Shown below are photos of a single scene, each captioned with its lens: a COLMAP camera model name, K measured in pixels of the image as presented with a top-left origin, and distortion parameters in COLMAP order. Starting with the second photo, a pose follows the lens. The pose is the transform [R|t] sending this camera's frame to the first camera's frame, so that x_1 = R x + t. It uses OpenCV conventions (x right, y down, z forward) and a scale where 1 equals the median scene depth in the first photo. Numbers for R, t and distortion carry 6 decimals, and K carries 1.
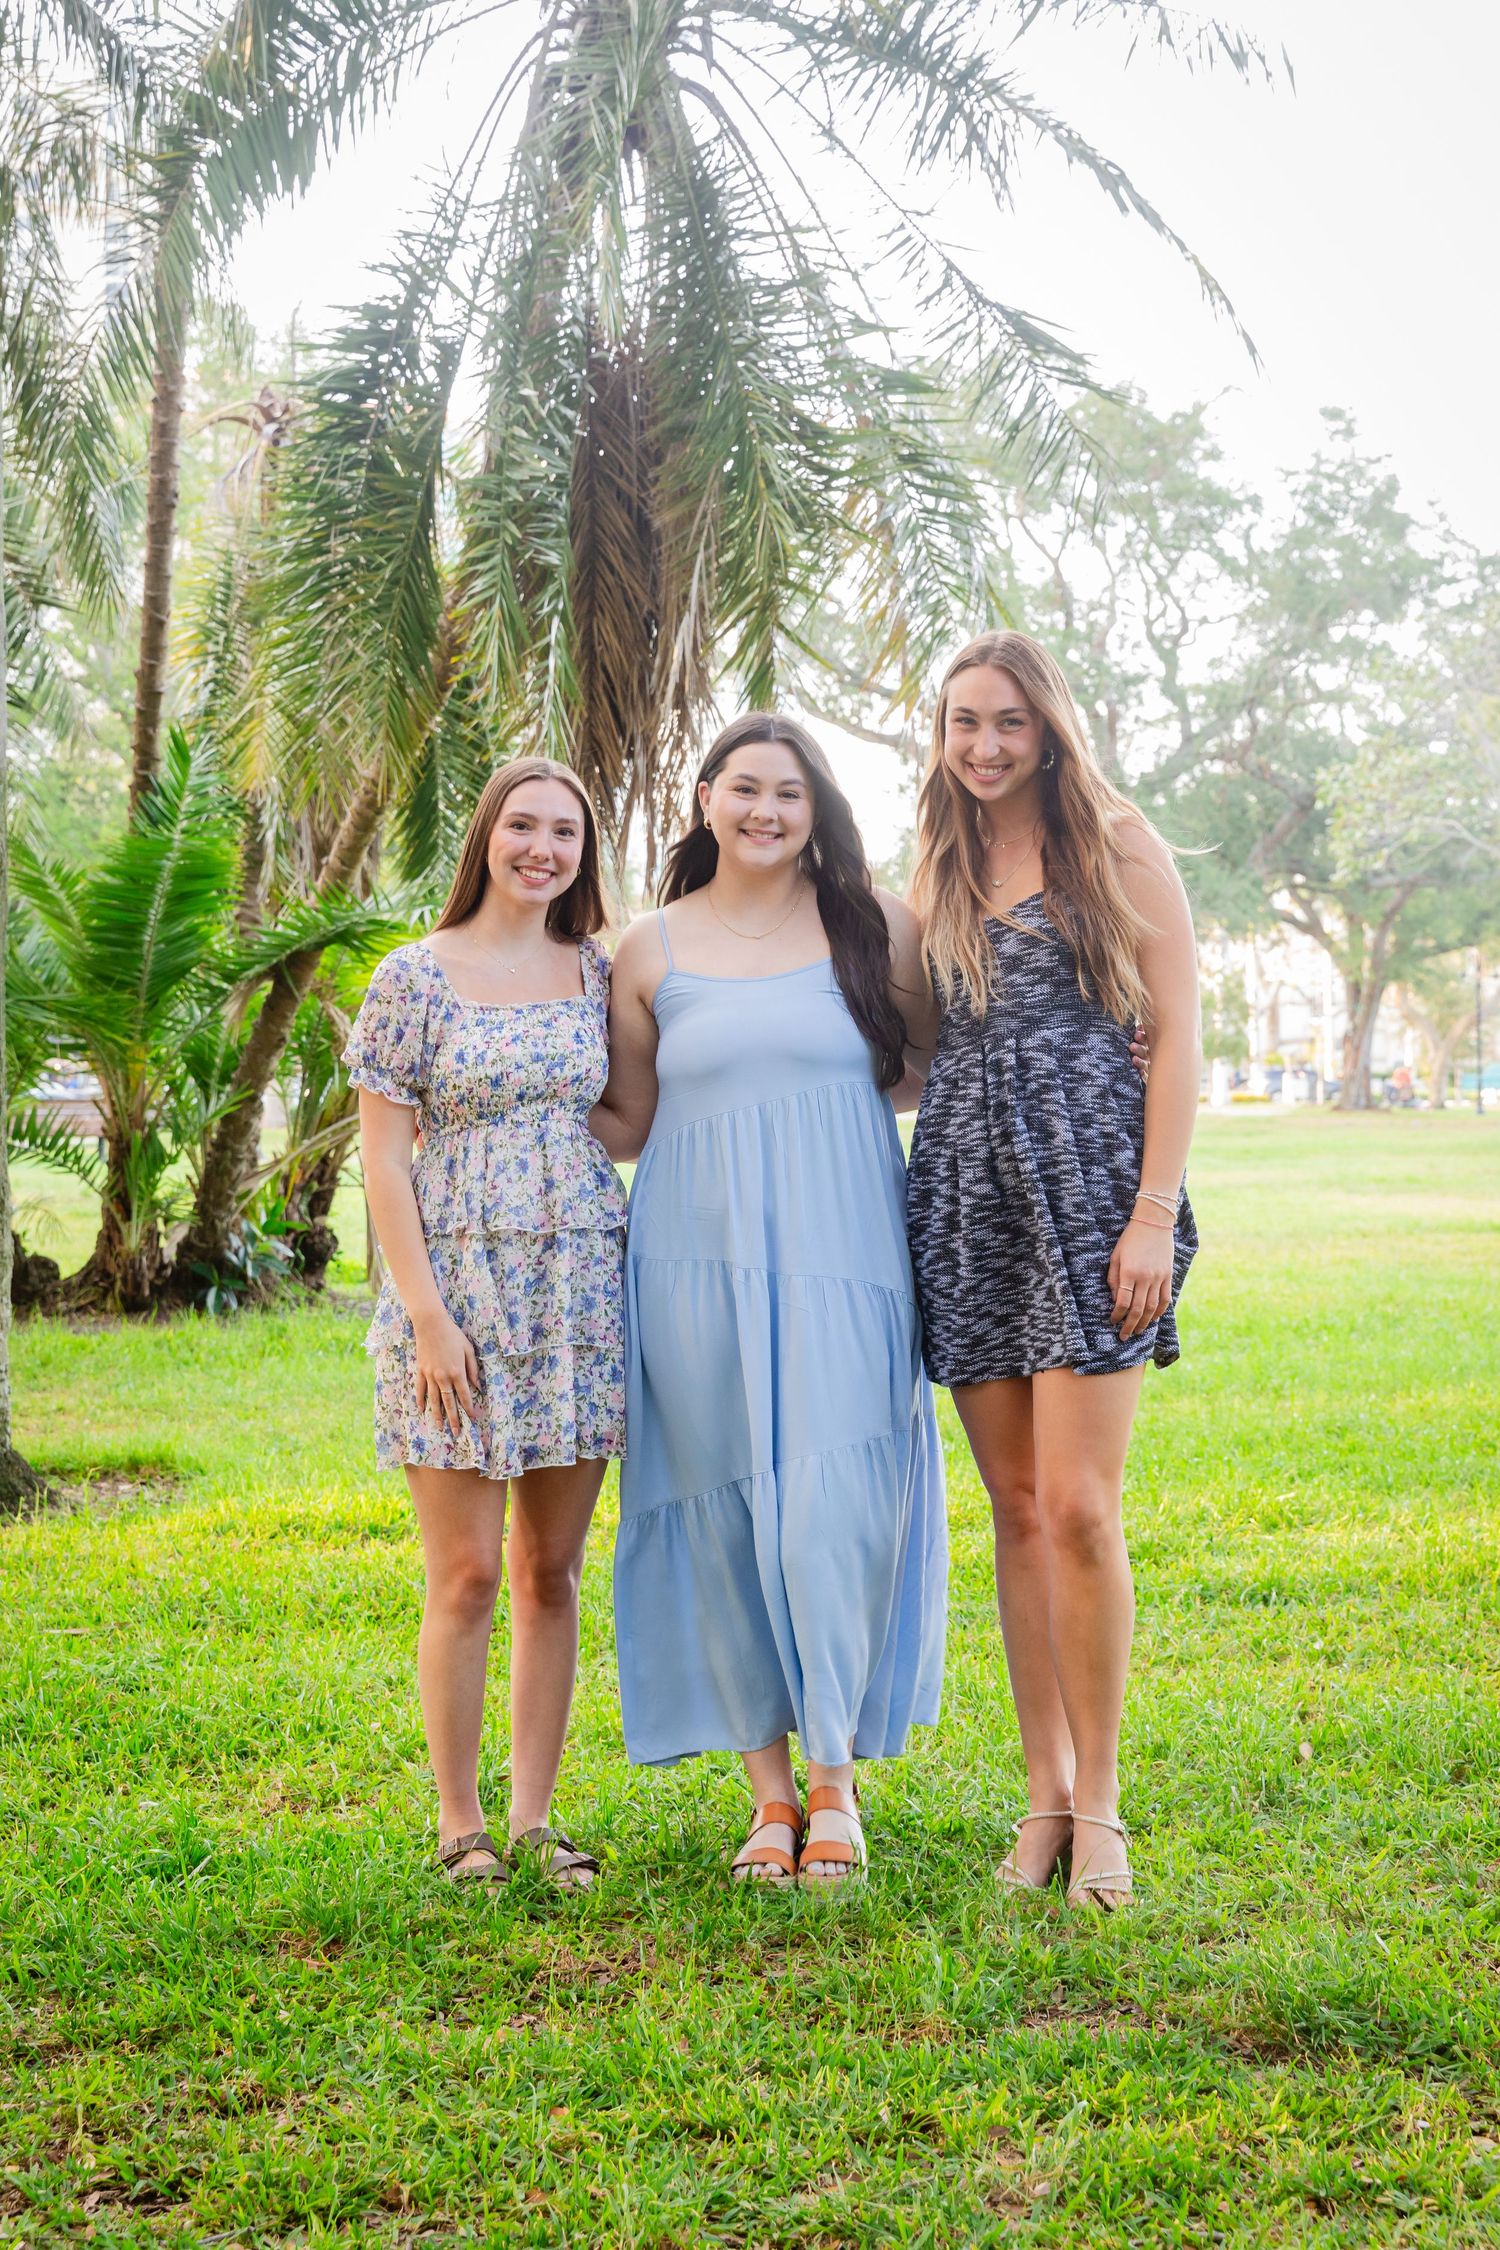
lens RADIAL K [[3904.4, 0, 655.6], [0, 3904.4, 1153.8], [0, 0, 1]] dist [0.020327, 0.000000]
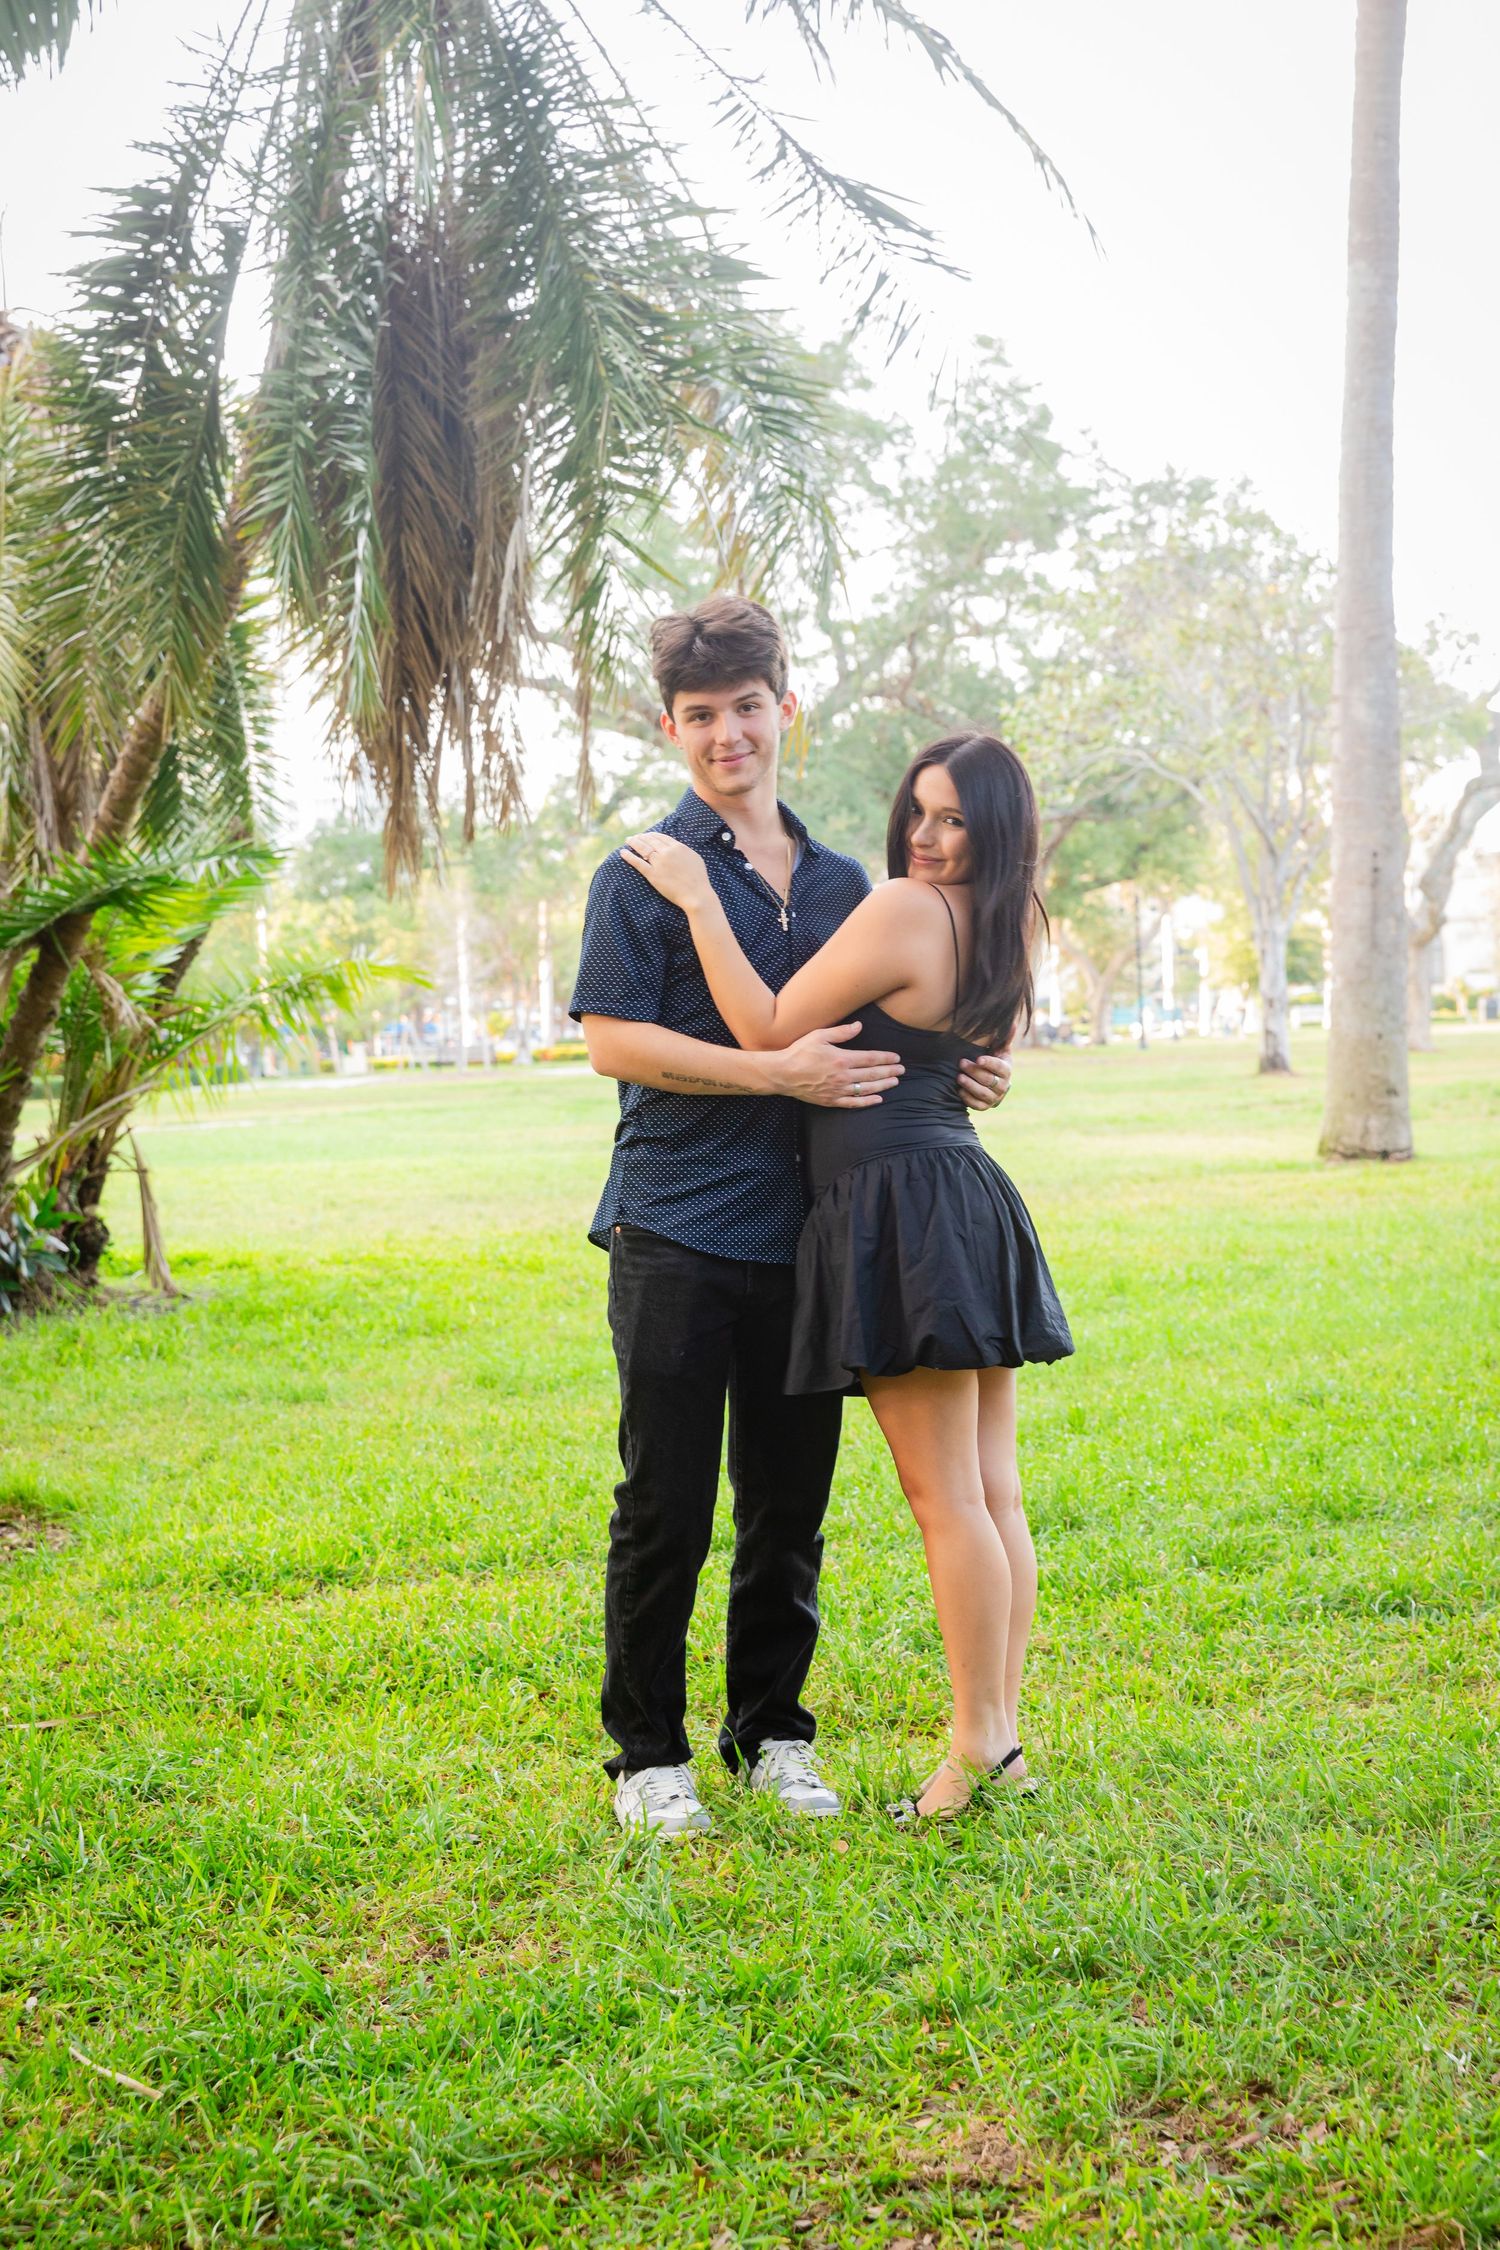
lens RADIAL K [[3866.7, 0, 686.7], [0, 3866.7, 1228.3], [0, 0, 1]] dist [-0.025786, 0.000000]
pose [[0.991644, -0.041209, 0.122242, -0.061165], [0.037430, 0.998753, 0.033050, -0.003496], [-0.123451, -0.028198, 0.991950, 0.092746]]
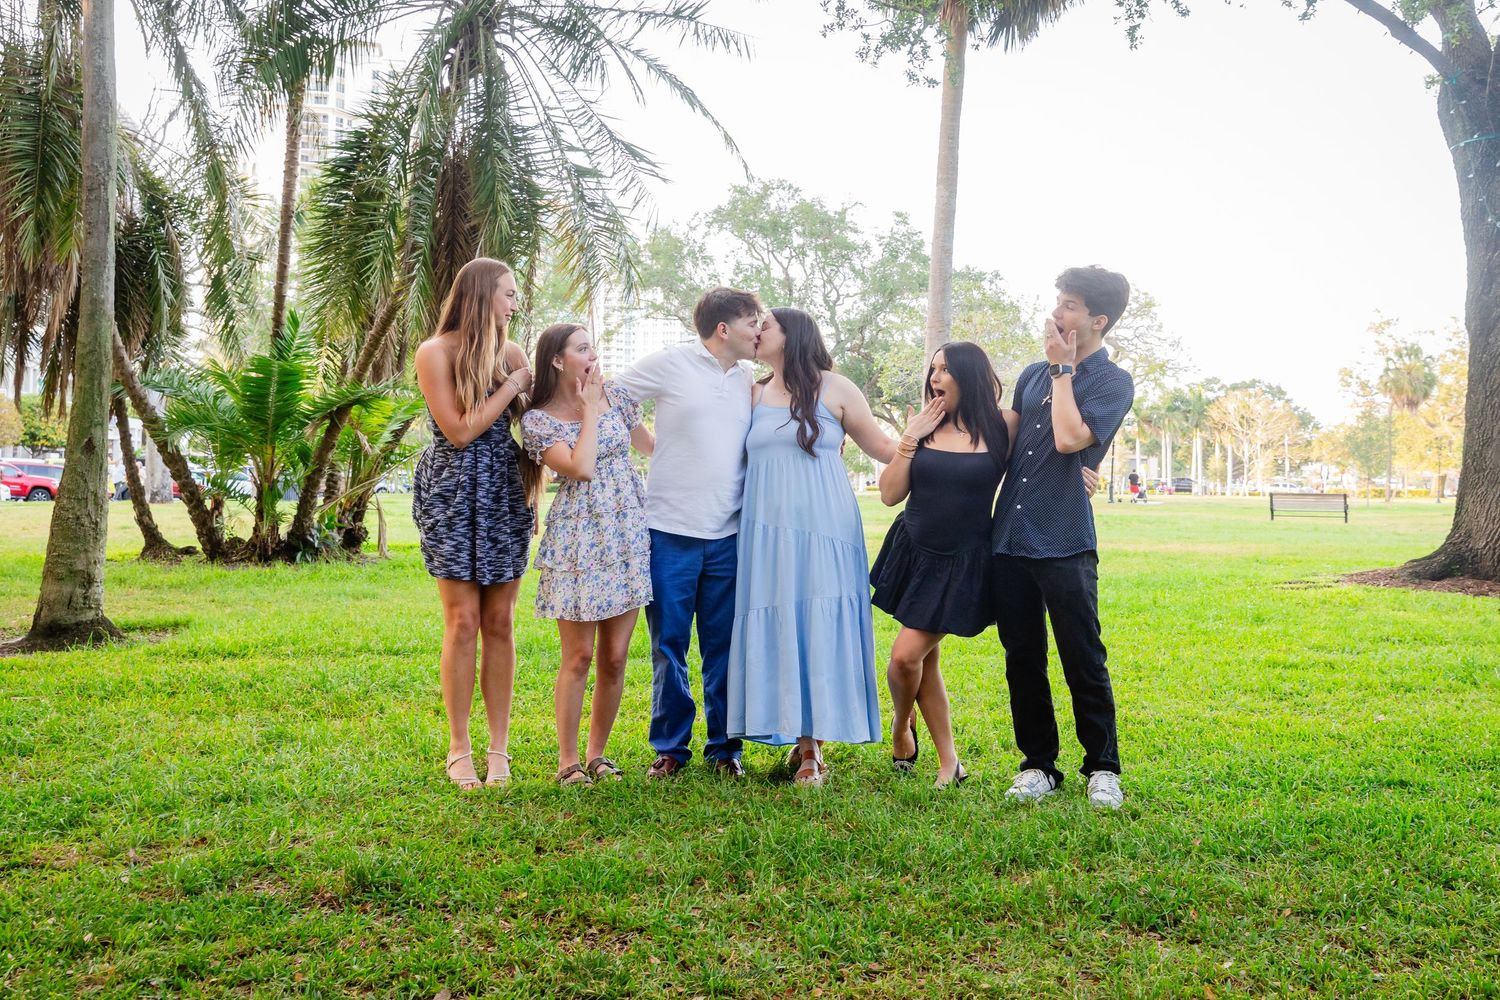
lens RADIAL K [[1557.3, 0, 845.4], [0, 1557.3, 427.9], [0, 0, 1]] dist [0.012498, 0.000000]
pose [[0.996087, 0.022220, 0.085542, 0.128948], [-0.017460, 0.998278, -0.055999, 0.007189], [-0.086639, 0.054286, 0.994760, 0.046791]]
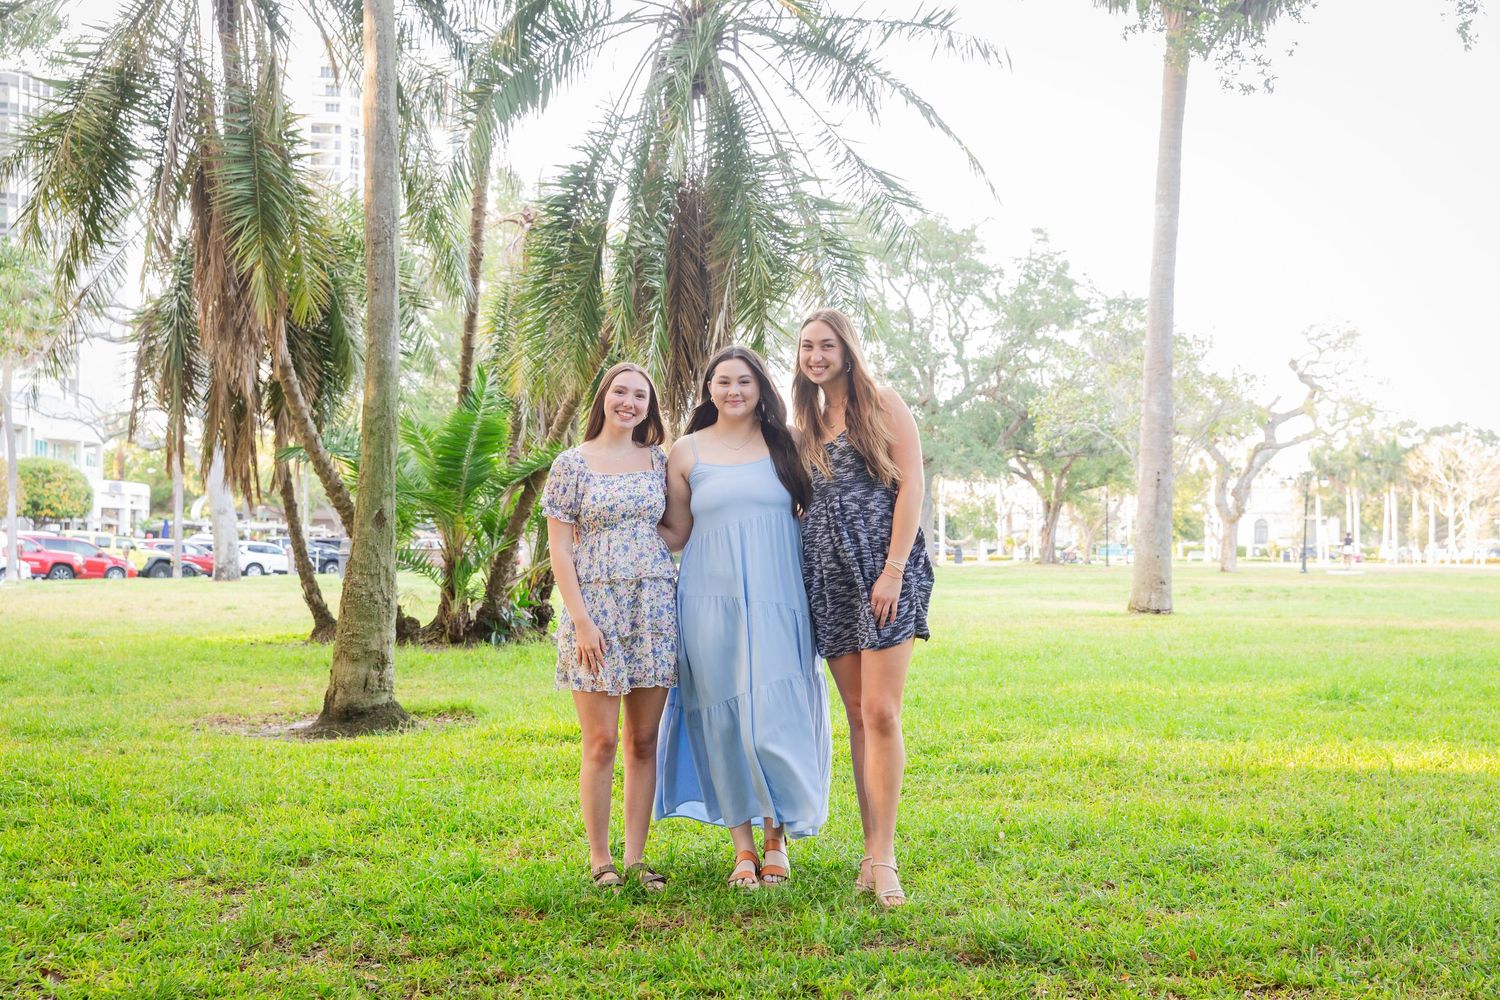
lens RADIAL K [[1896.2, 0, 736.6], [0, 1896.2, 516.5], [0, 0, 1]] dist [0.006989, 0.000000]
pose [[0.999864, 0.011601, 0.011725, 0.003914], [-0.011142, 0.999200, -0.038414, 0.009989], [-0.012161, 0.038278, 0.999193, -0.016332]]
